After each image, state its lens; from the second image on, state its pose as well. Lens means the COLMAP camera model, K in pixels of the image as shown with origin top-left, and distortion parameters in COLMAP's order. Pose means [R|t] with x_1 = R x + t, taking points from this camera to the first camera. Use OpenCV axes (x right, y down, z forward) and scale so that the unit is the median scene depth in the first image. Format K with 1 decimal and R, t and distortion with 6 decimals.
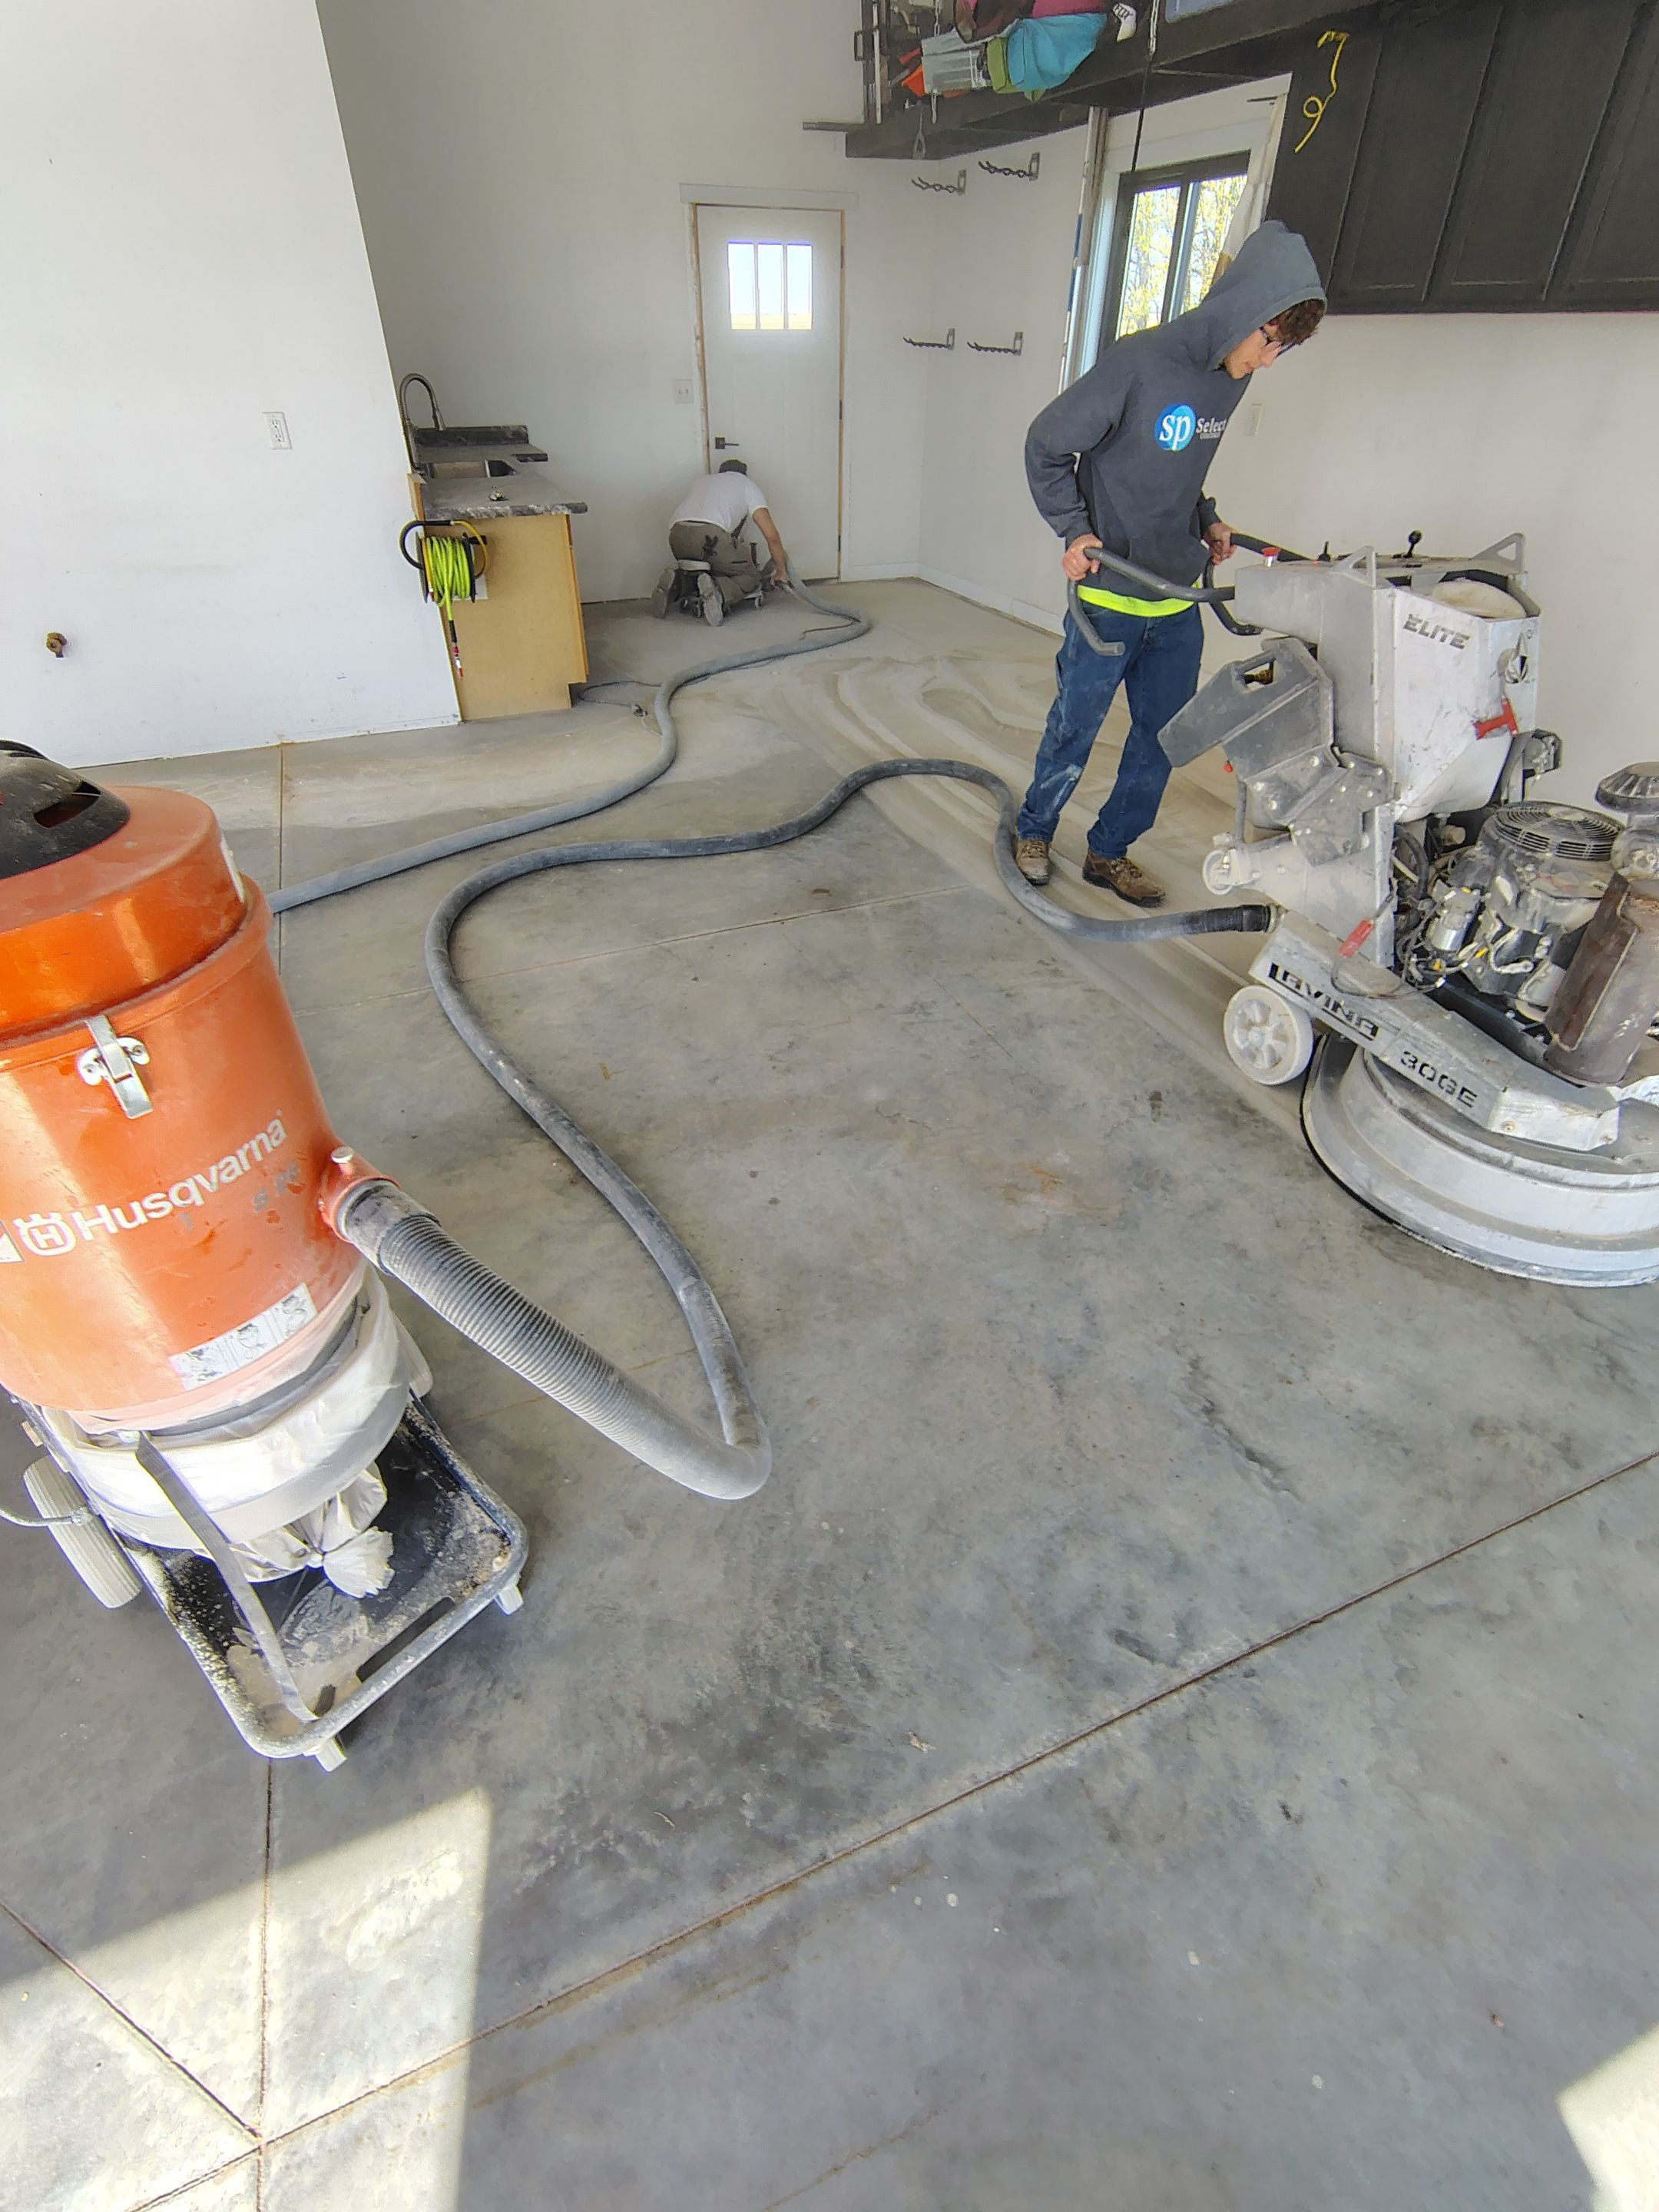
lens RADIAL K [[1031.9, 0, 826.9], [0, 1031.9, 1095.3], [0, 0, 1]] dist [-0.010315, -0.000501]
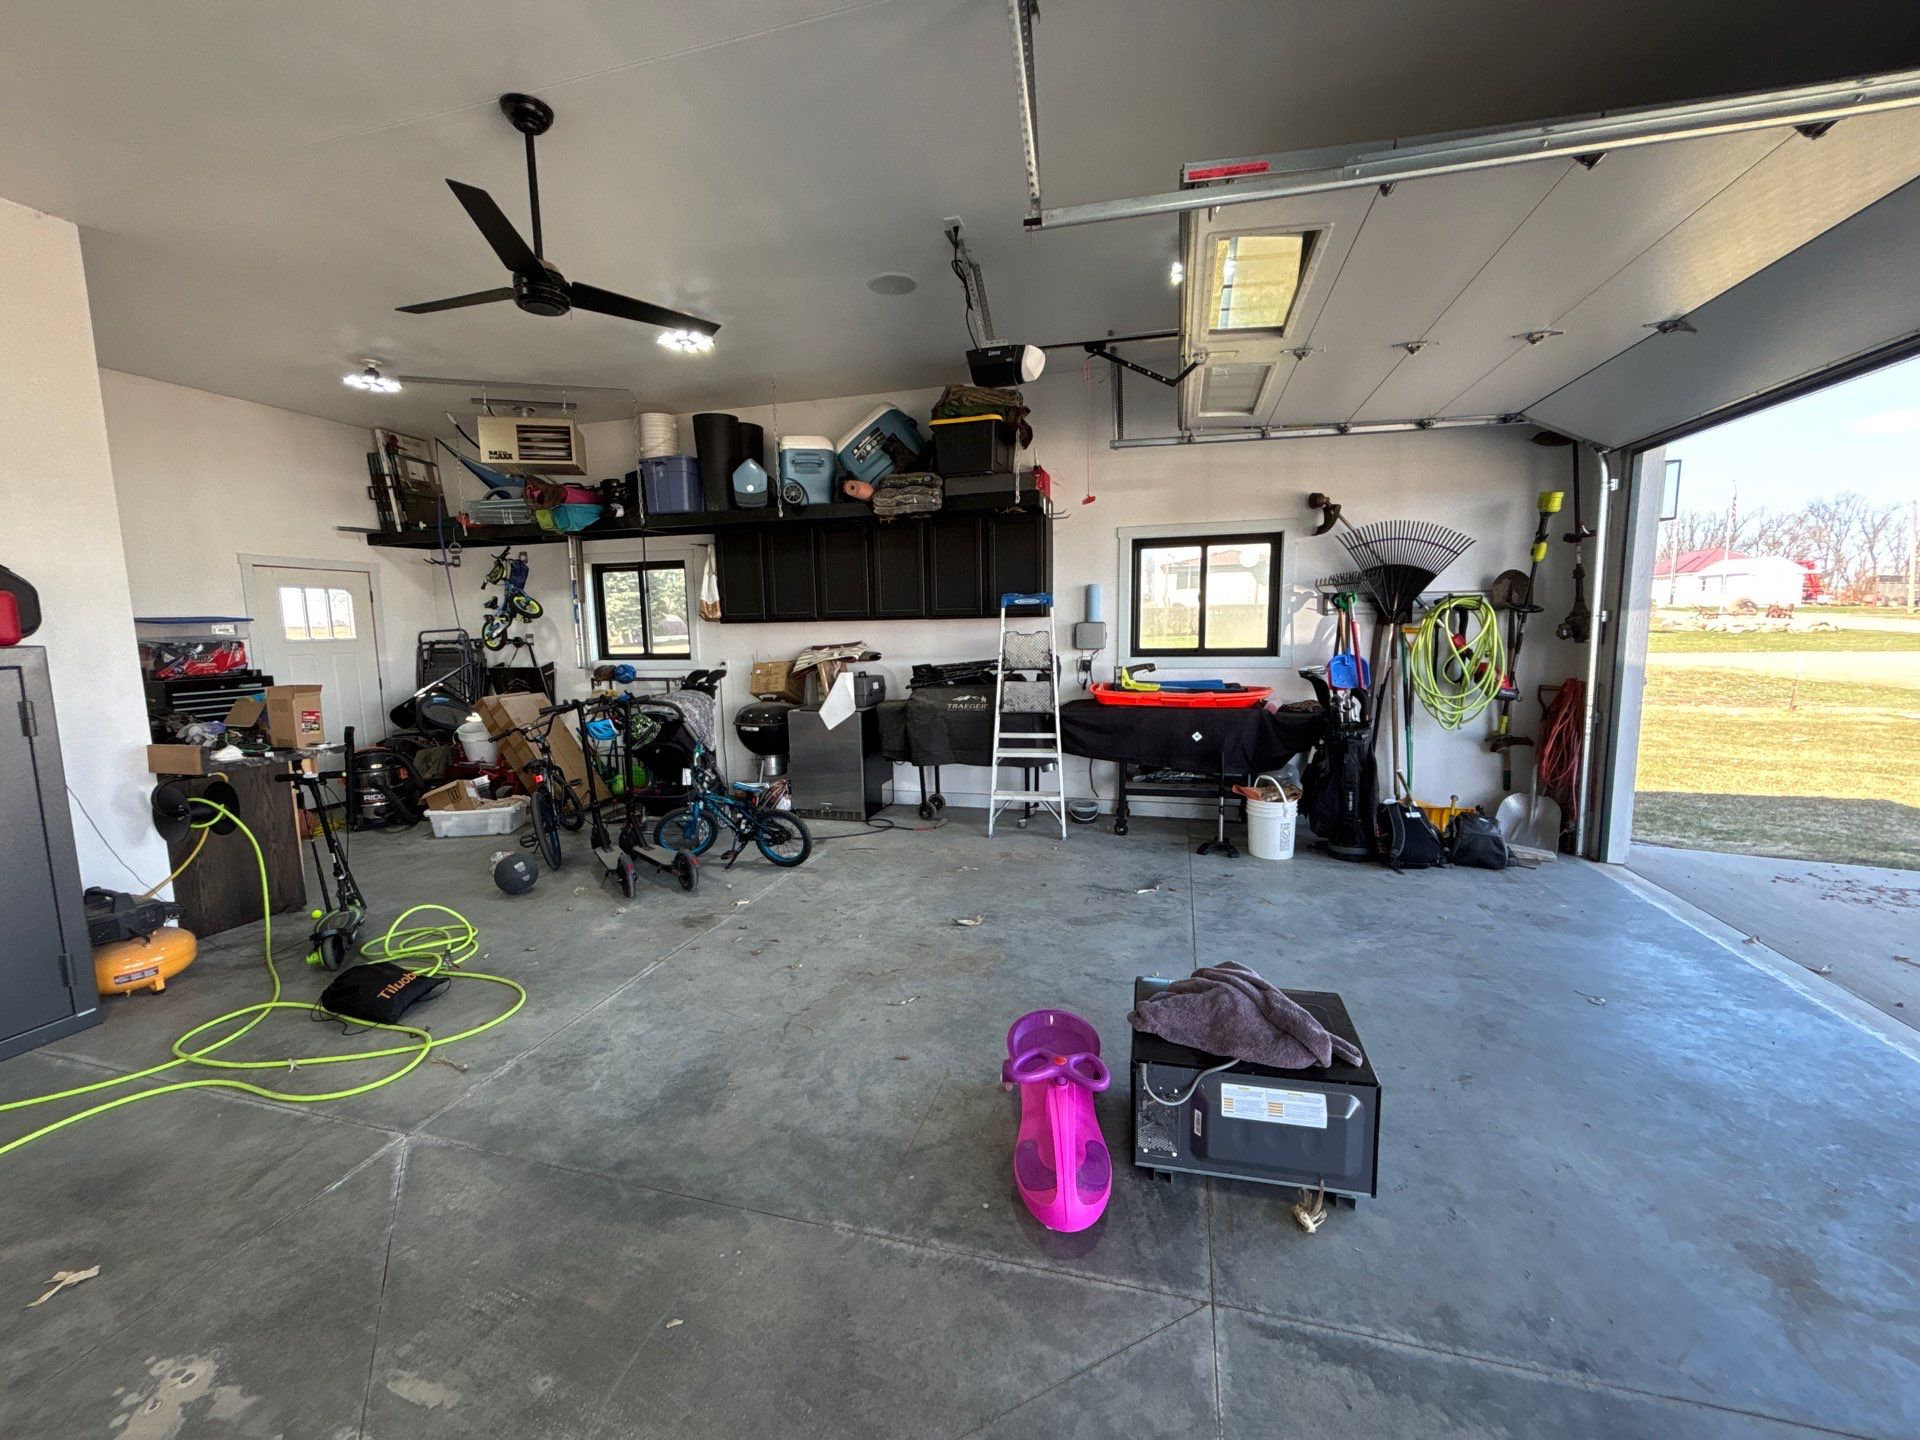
lens RADIAL K [[772.4, 0, 956.2], [0, 772.4, 713.7], [0, 0, 1]] dist [0.002368, -0.001099]
pose [[0.620506, -0.108710, 0.776630, -0.437762], [0.488784, 0.828056, -0.274616, 0.039696], [-0.613239, 0.550005, 0.566950, -0.061218]]
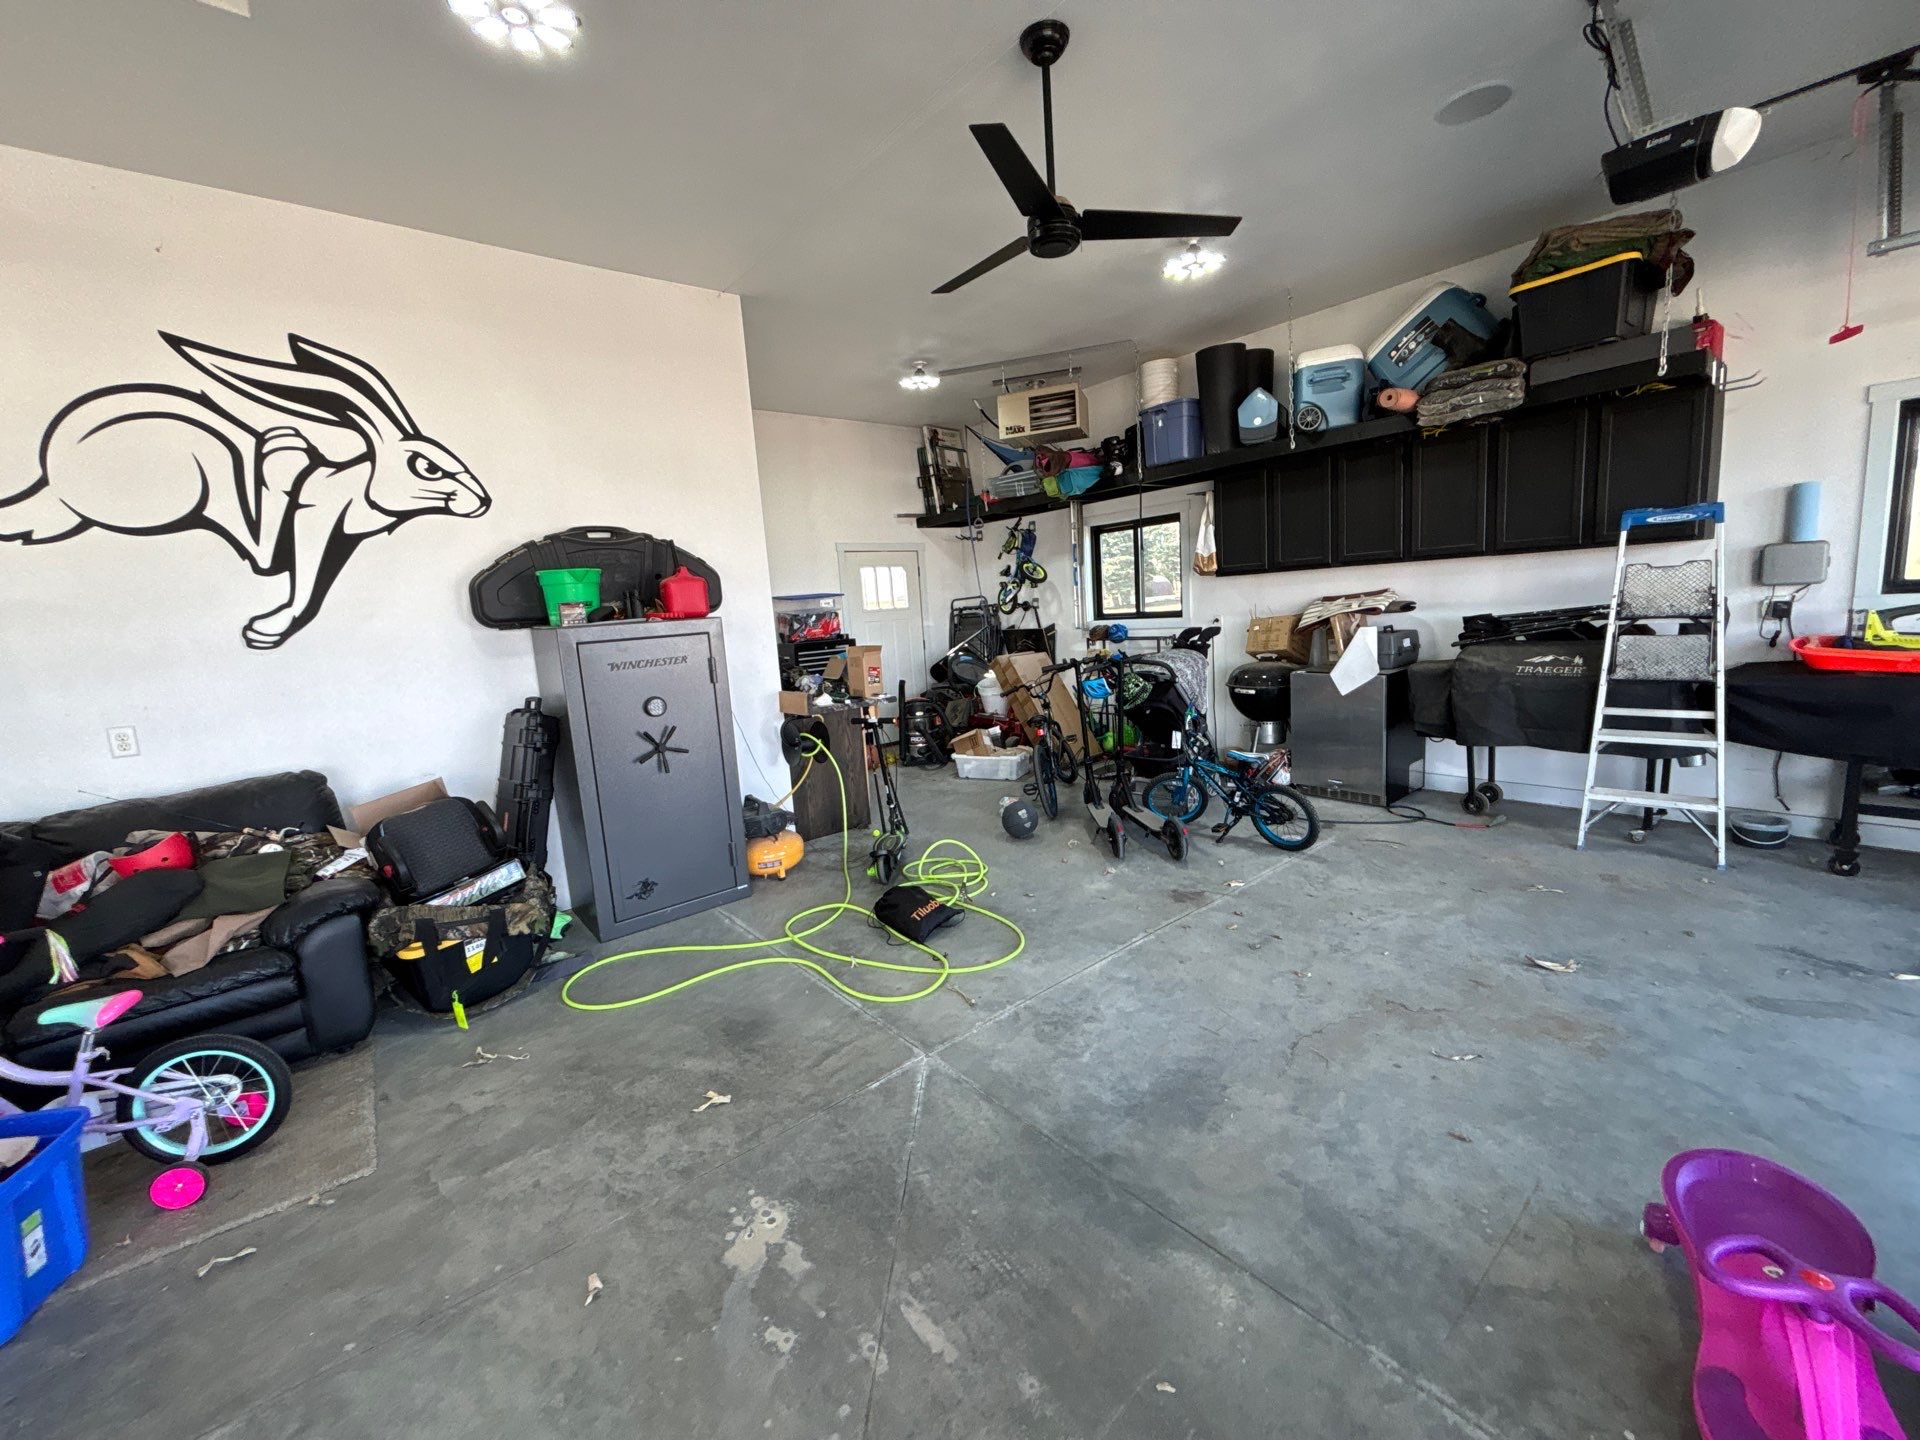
lens RADIAL K [[772.4, 0, 954.4], [0, 772.4, 710.0], [0, 0, 1]] dist [0.002368, -0.001099]
pose [[0.954340, -0.108180, 0.278448, -0.408302], [0.231531, 0.856857, -0.460640, 0.003475], [-0.188758, 0.504076, 0.842780, -0.001828]]
